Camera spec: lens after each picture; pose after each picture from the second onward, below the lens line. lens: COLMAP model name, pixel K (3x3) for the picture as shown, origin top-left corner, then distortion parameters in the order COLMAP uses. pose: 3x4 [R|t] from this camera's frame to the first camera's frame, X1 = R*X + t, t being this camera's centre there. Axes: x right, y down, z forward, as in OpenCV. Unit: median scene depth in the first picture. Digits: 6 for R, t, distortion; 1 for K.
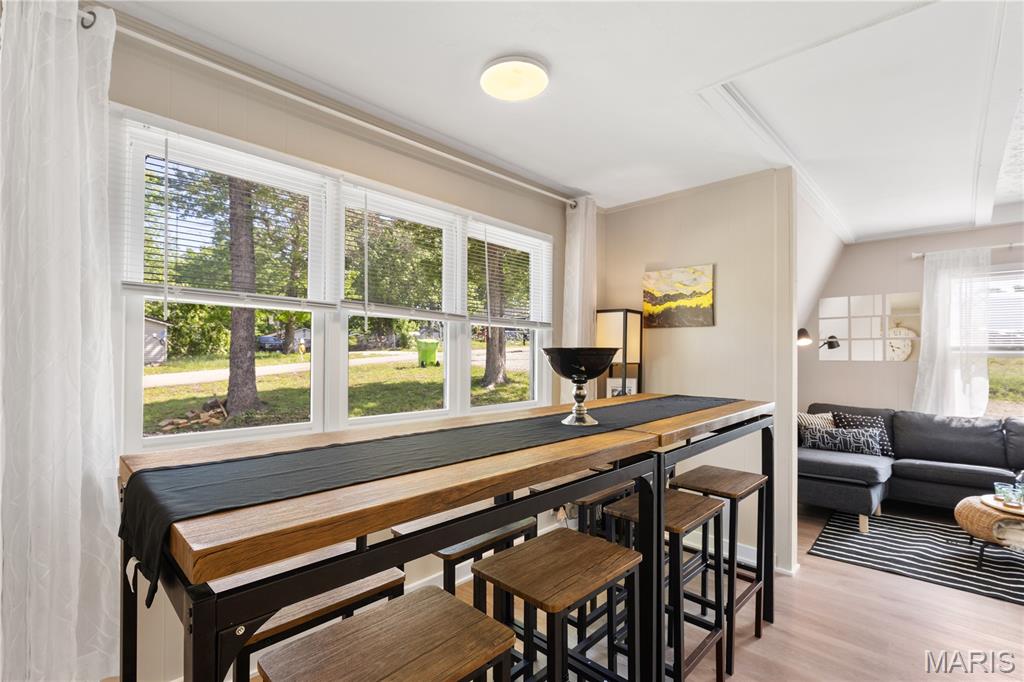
lens RADIAL K [[458.0, 0, 499.4], [0, 458.0, 334.8], [0, 0, 1]] dist [0.001030, -0.000096]
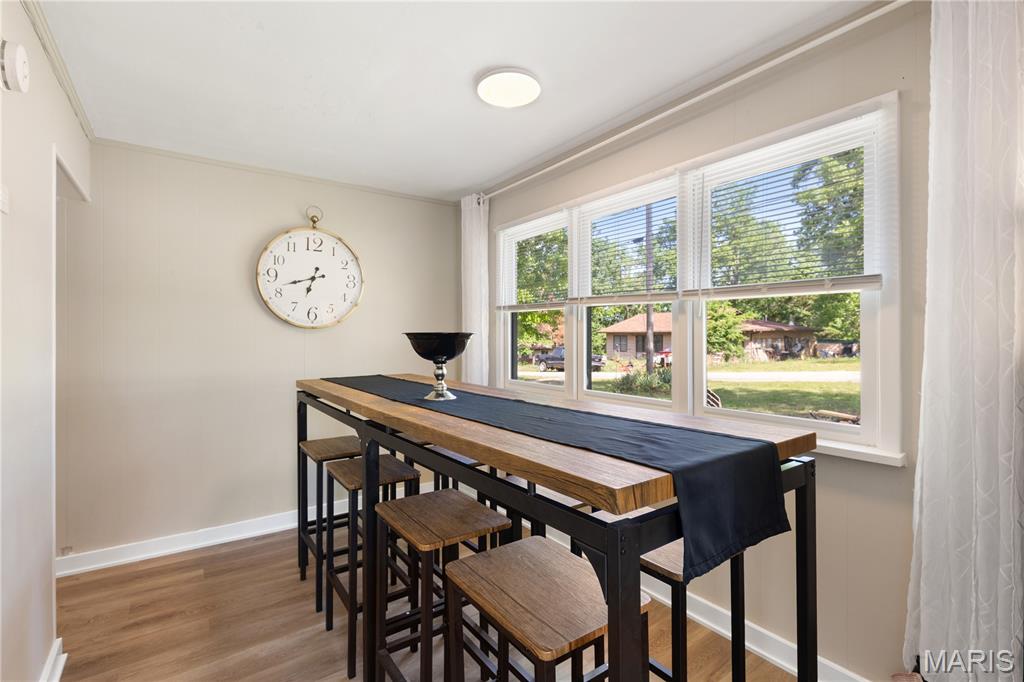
lens RADIAL K [[458.0, 0, 499.4], [0, 458.0, 334.8], [0, 0, 1]] dist [0.001030, -0.000096]
pose [[-0.172739, -0.012843, -0.984884, 1.284975], [0.030523, 0.999365, -0.018385, 0.057674], [0.984495, -0.033238, -0.172237, 1.330463]]
